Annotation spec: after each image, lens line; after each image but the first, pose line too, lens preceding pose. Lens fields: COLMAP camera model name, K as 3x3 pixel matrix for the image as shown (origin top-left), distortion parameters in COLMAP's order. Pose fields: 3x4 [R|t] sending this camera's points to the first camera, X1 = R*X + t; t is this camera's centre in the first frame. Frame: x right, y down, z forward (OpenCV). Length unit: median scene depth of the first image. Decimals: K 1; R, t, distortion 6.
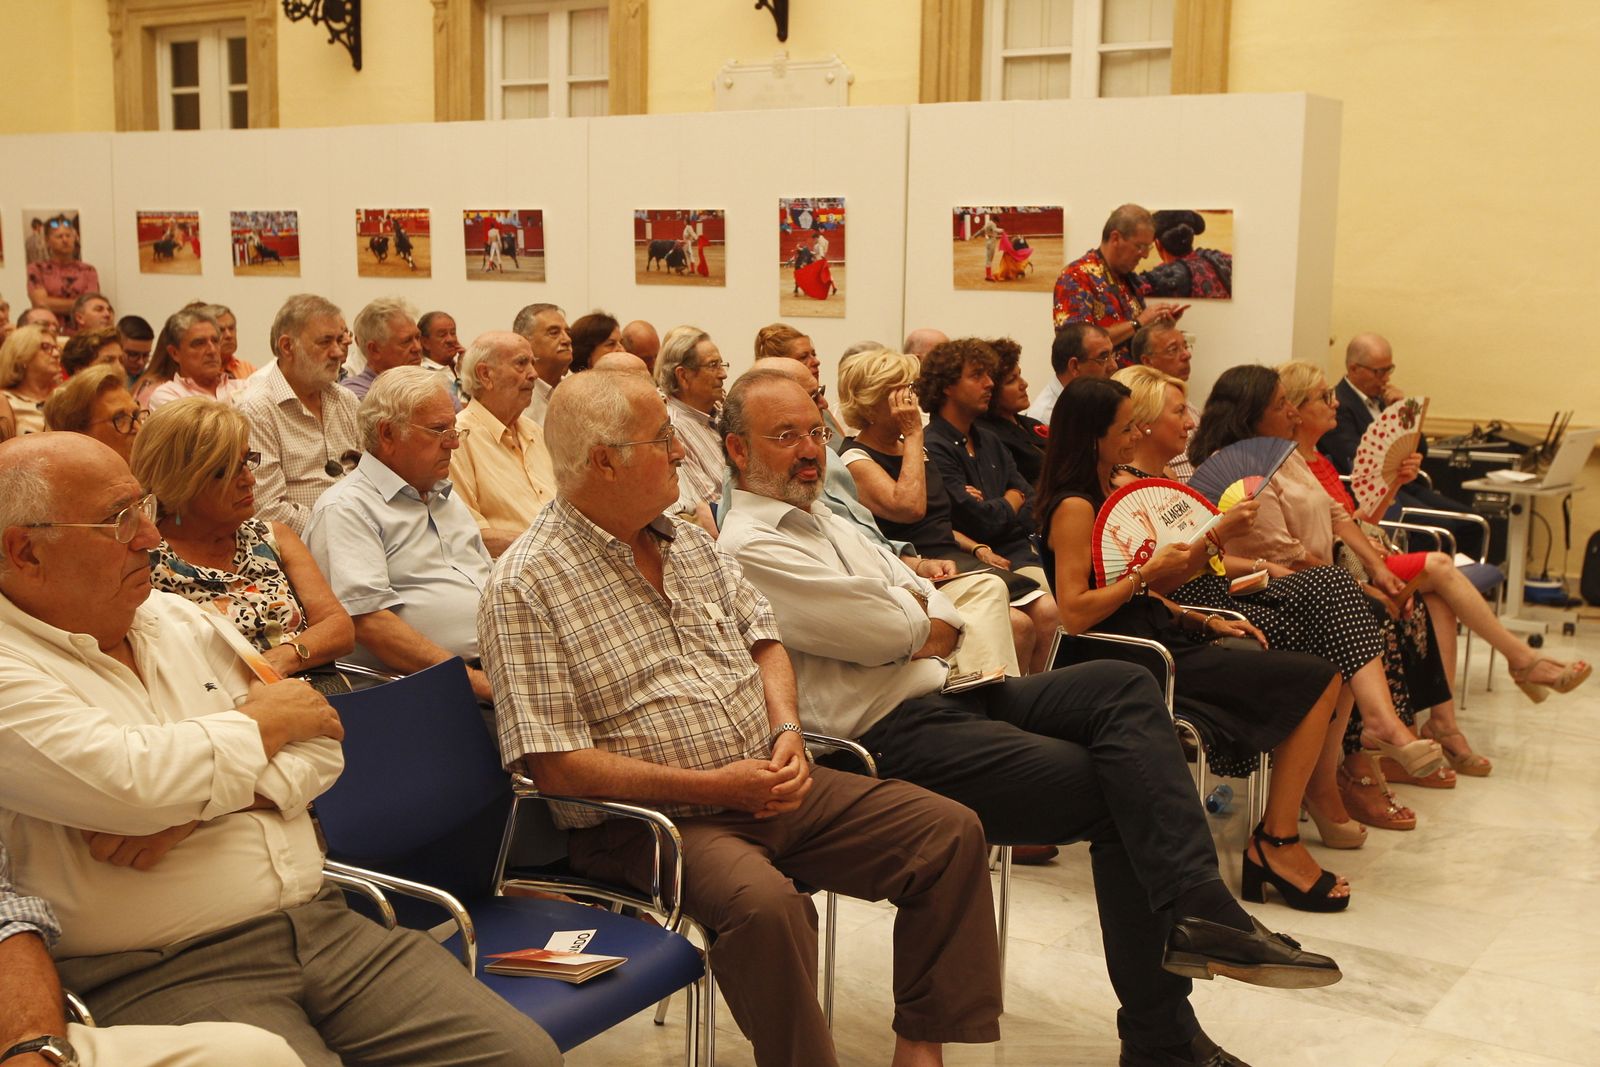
lens RADIAL K [[1971.0, 0, 800.0], [0, 1971.0, 533.5], [0, 0, 1]] dist [-0.005070, 0.178704]
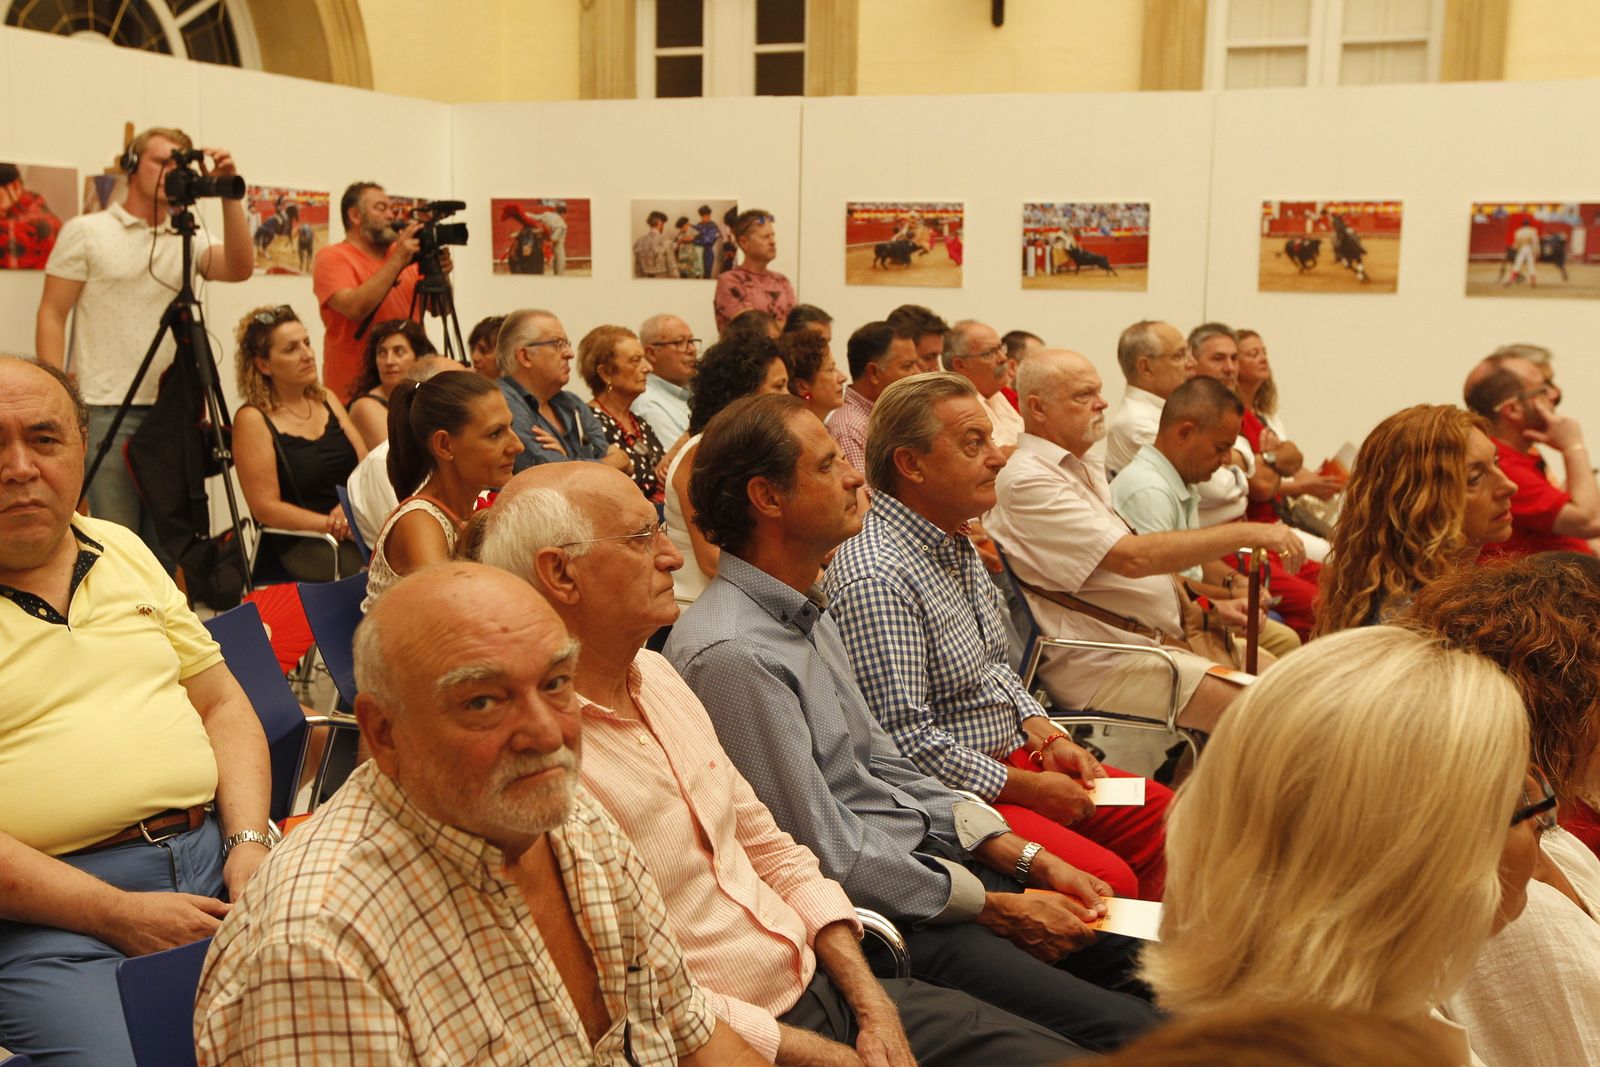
lens RADIAL K [[1732.5, 0, 791.2], [0, 1732.5, 538.3], [0, 0, 1]] dist [-0.015915, 0.121972]
pose [[0.979590, -0.030635, 0.198660, -0.559171], [0.025369, 0.999257, 0.028999, -0.062922], [-0.199401, -0.023367, 0.979639, 0.406614]]
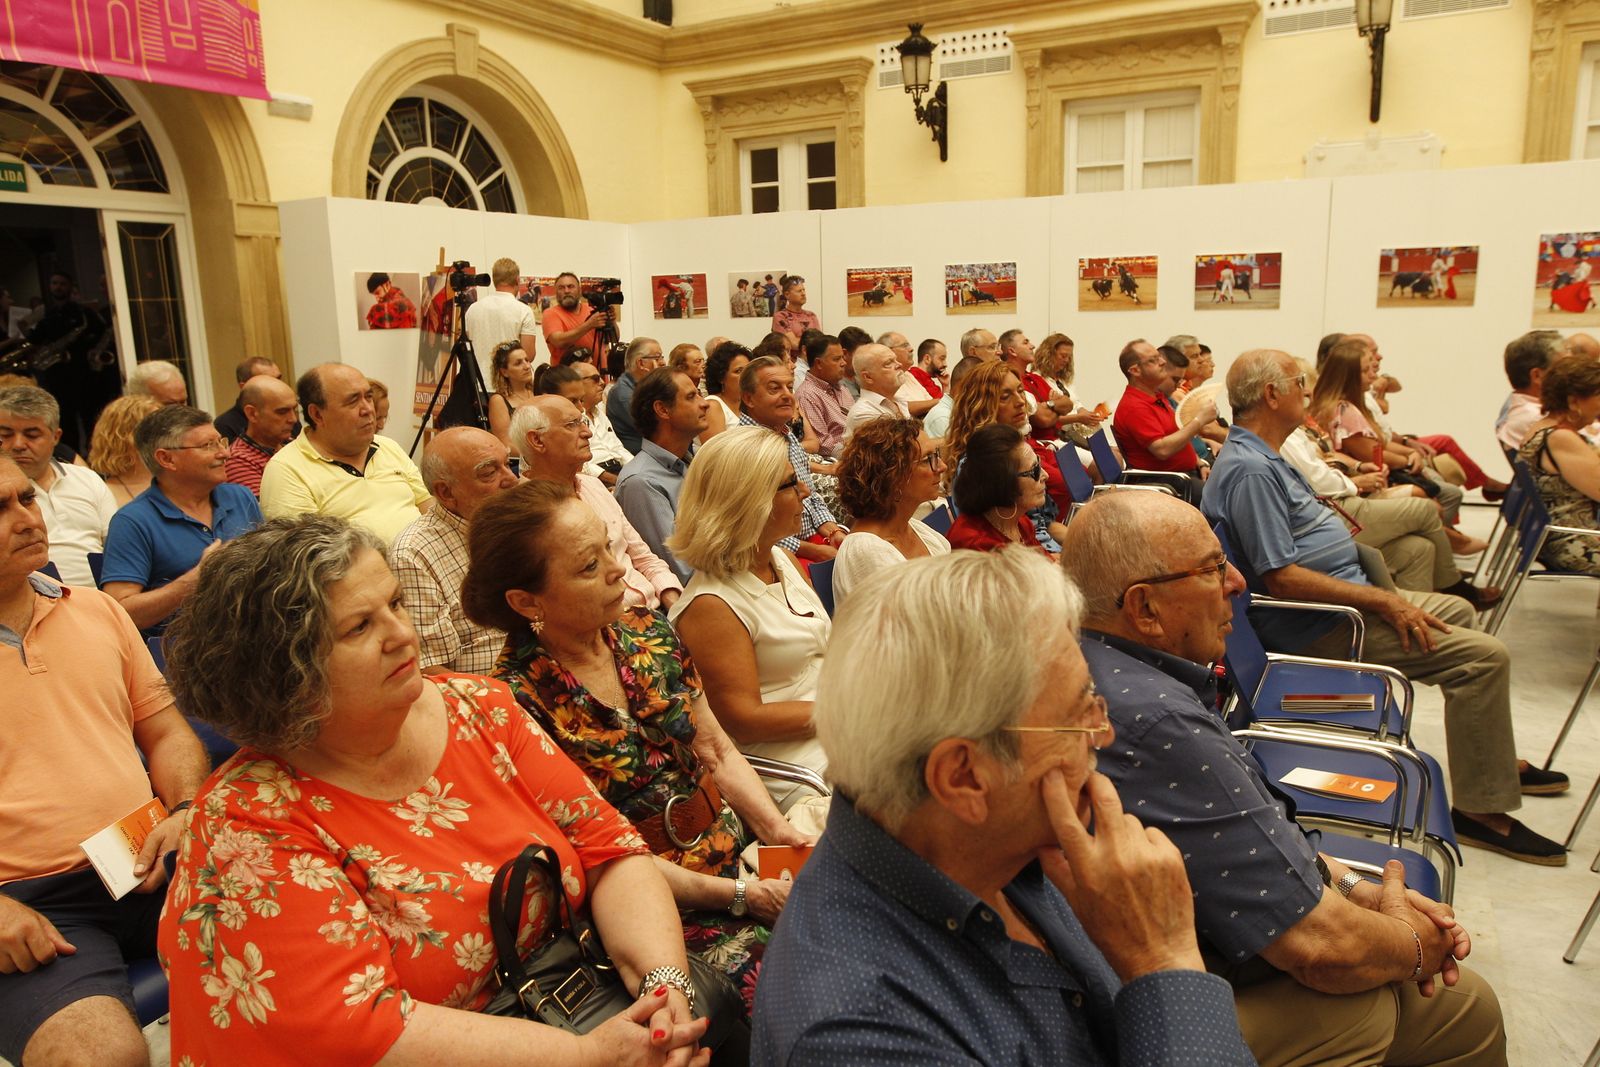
lens RADIAL K [[1098.7, 0, 800.0], [0, 1098.7, 533.5], [0, 0, 1]] dist [-0.058511, 0.048265]
pose [[0.993102, -0.062236, 0.099371, -0.512287], [0.055260, 0.995910, 0.071476, -0.048009], [-0.103413, -0.065491, 0.992480, 0.308139]]
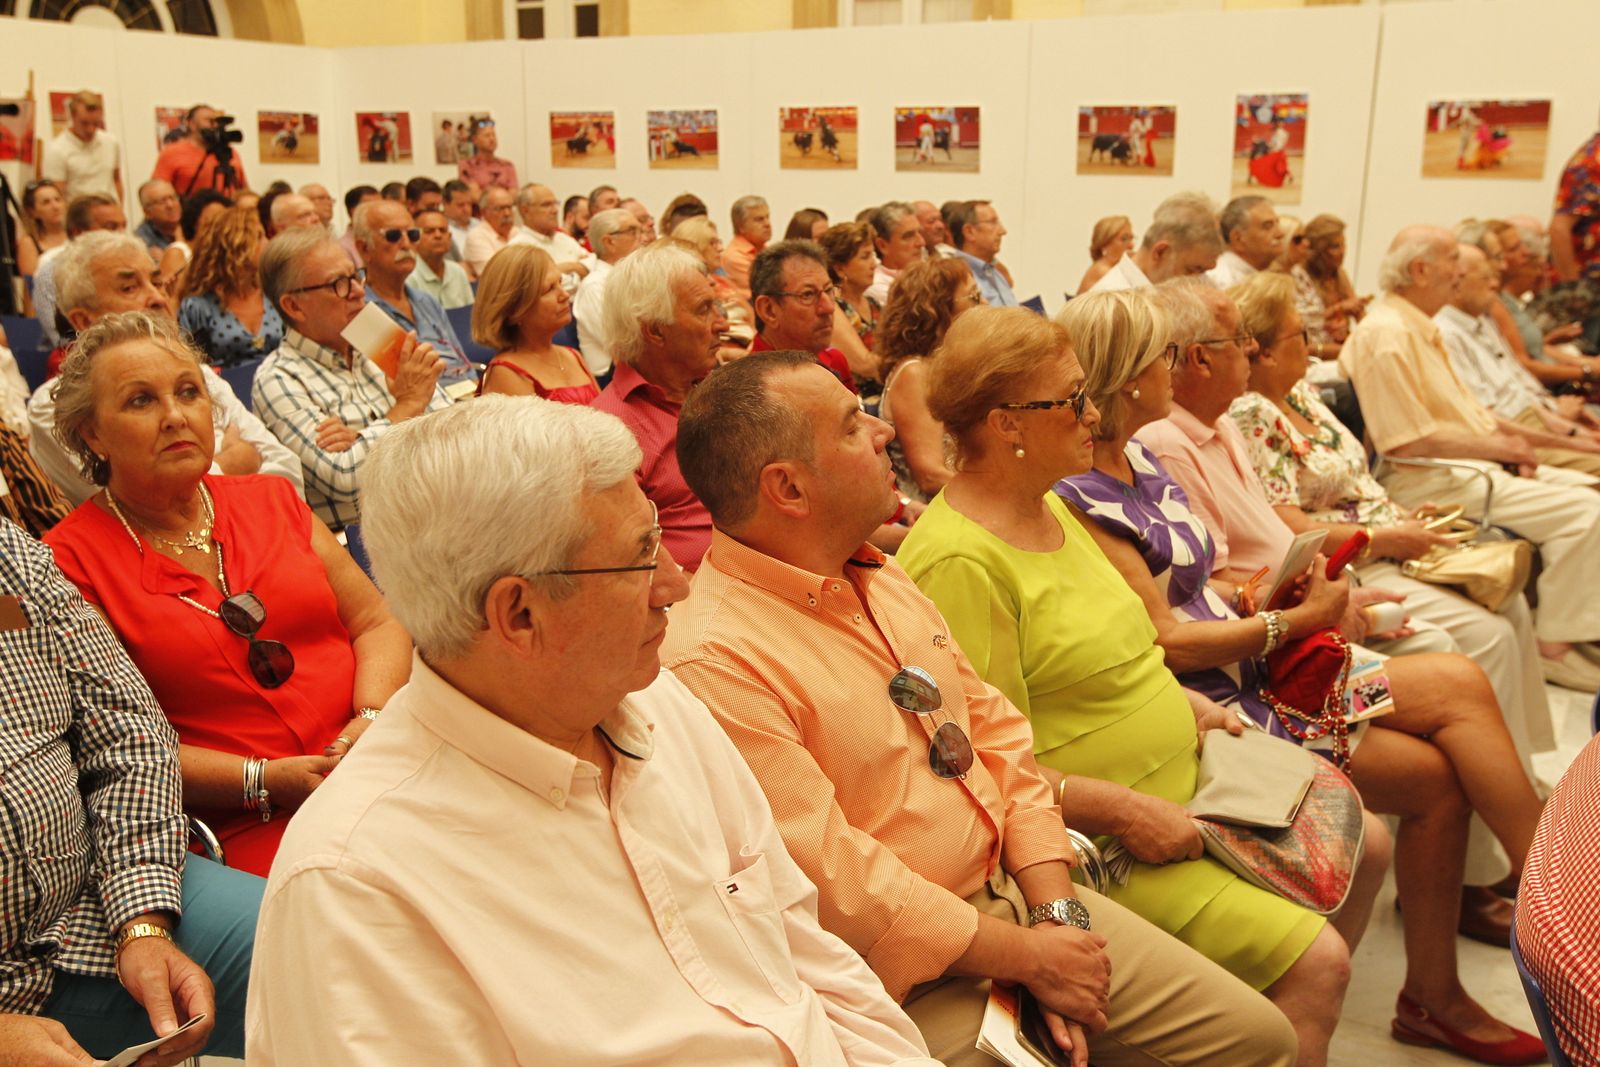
lens RADIAL K [[1476.1, 0, 800.0], [0, 1476.1, 533.5], [0, 0, 1]] dist [-0.041742, 0.098202]
pose [[0.999015, -0.016946, 0.041008, -0.263339], [0.012132, 0.993301, 0.114919, -0.021147], [-0.042681, -0.114308, 0.992528, 0.149907]]
